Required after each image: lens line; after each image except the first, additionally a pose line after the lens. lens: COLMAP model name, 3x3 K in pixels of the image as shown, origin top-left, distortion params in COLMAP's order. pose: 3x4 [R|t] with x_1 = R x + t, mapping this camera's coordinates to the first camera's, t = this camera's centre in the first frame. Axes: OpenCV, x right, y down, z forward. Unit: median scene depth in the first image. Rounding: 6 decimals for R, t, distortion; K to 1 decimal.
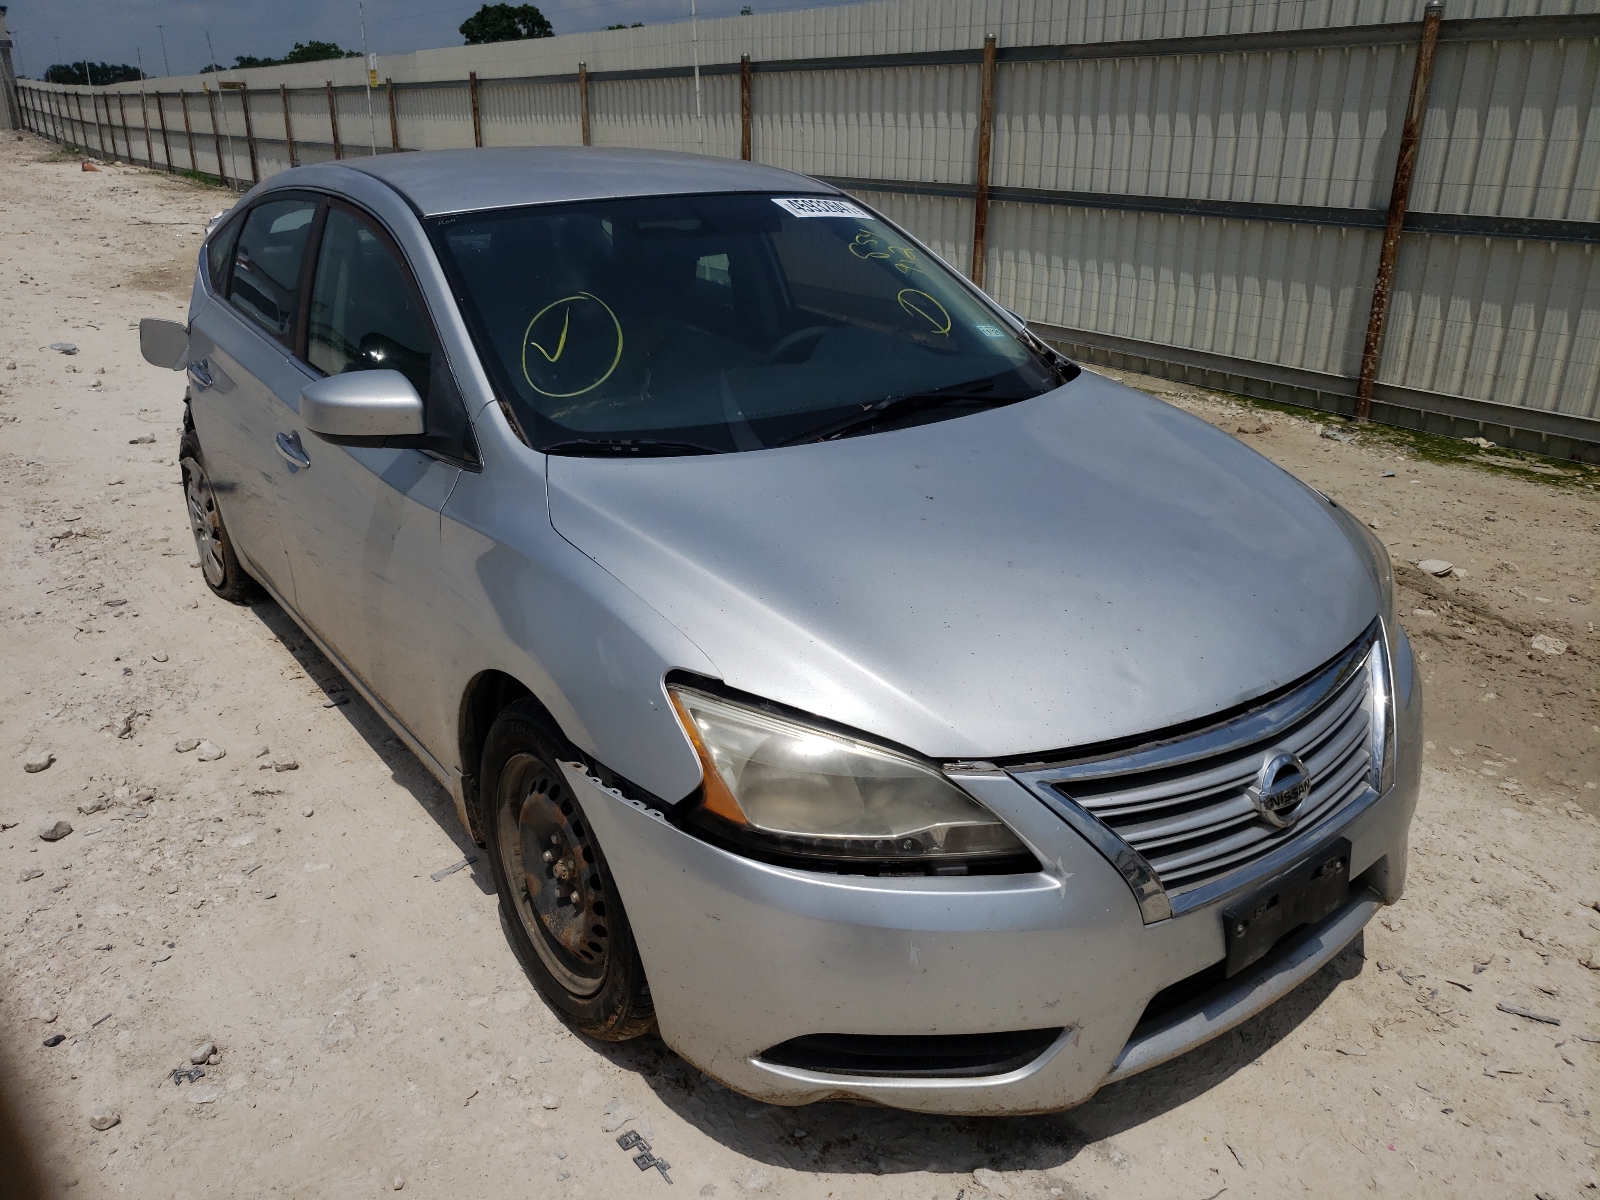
lens RADIAL K [[1223.9, 0, 792.4], [0, 1223.9, 604.1], [0, 0, 1]] dist [0.013662, 0.000212]
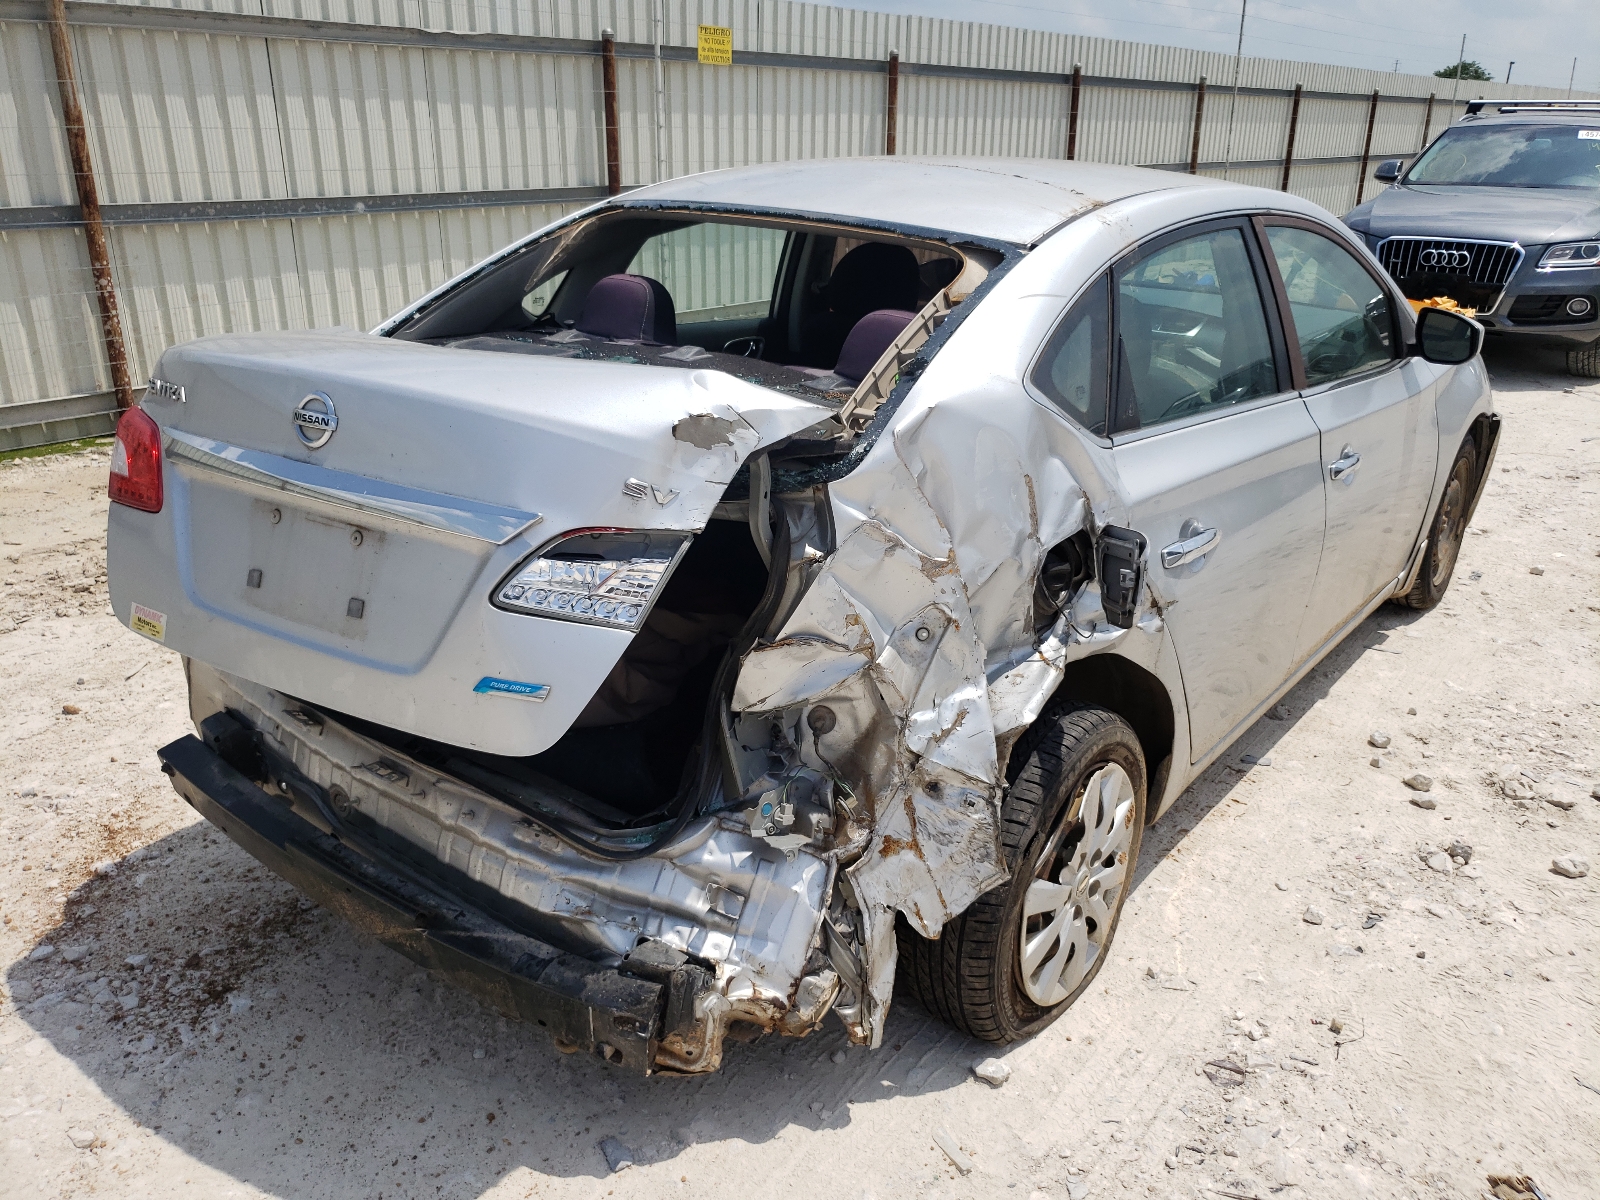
lens RADIAL K [[1223.9, 0, 803.2], [0, 1223.9, 594.6], [0, 0, 1]] dist [0.013662, 0.000212]
pose [[-0.261095, -0.354782, 0.897752, -0.775459], [0.342959, 0.835243, 0.429823, -0.389770], [-0.902335, 0.420116, -0.096402, 0.981593]]
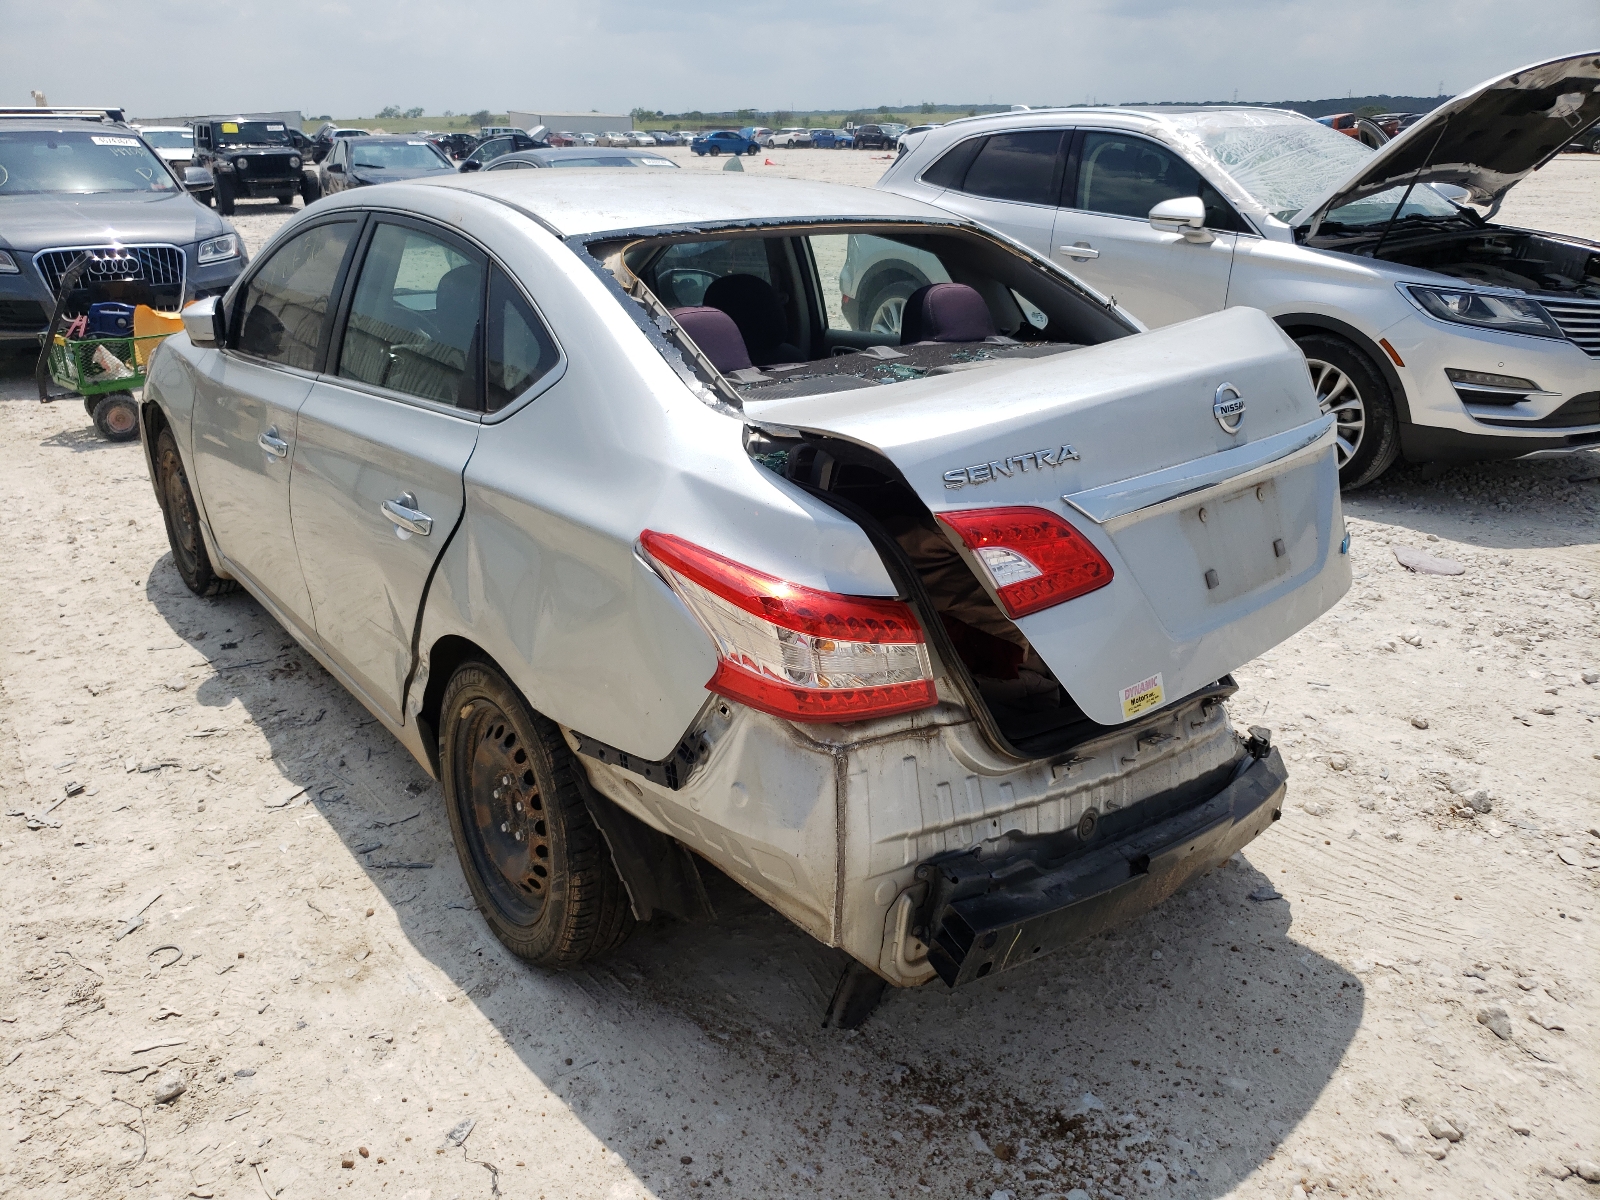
lens RADIAL K [[1223.9, 0, 799.6], [0, 1223.9, 595.2], [0, 0, 1]] dist [0.013662, 0.000212]
pose [[-0.999884, 0.000359, 0.015221, -0.281935], [0.010542, 0.737625, 0.675128, -0.546678], [-0.010985, 0.675211, -0.737543, 1.376056]]
